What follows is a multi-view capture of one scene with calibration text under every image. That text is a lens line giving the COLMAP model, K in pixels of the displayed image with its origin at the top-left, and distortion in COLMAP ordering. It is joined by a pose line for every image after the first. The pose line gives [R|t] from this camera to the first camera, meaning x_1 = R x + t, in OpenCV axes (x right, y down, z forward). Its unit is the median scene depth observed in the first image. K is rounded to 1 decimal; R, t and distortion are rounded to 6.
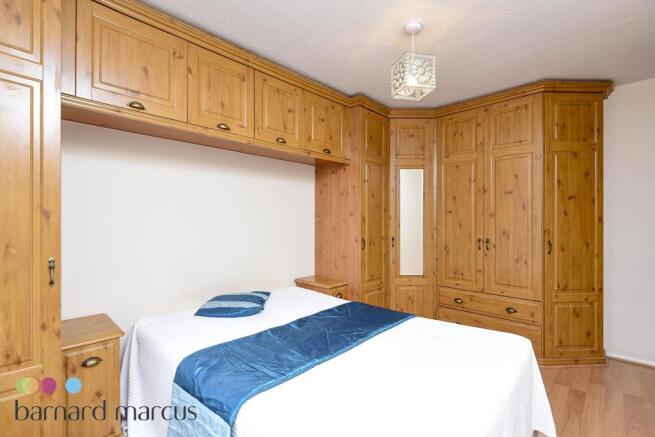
lens RADIAL K [[301.9, 0, 324.7], [0, 301.9, 221.2], [0, 0, 1]] dist [0.001396, -0.000245]
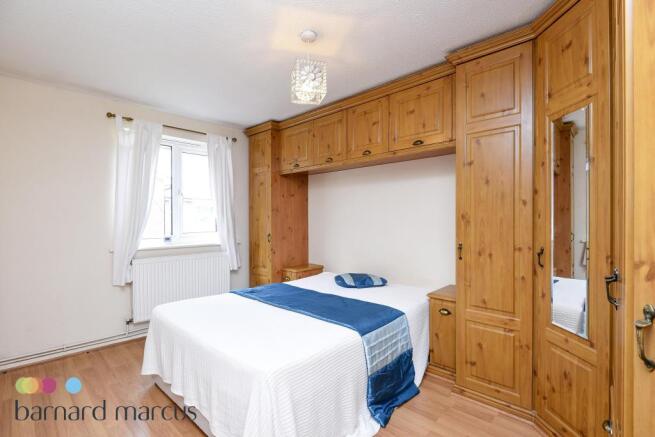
lens RADIAL K [[301.9, 0, 324.5], [0, 301.9, 218.0], [0, 0, 1]] dist [0.001396, -0.000245]
pose [[0.008423, 0.002250, -0.999962, 0.943801], [0.006768, 0.999974, 0.002307, -0.010315], [0.999942, -0.006787, 0.008407, 0.732911]]
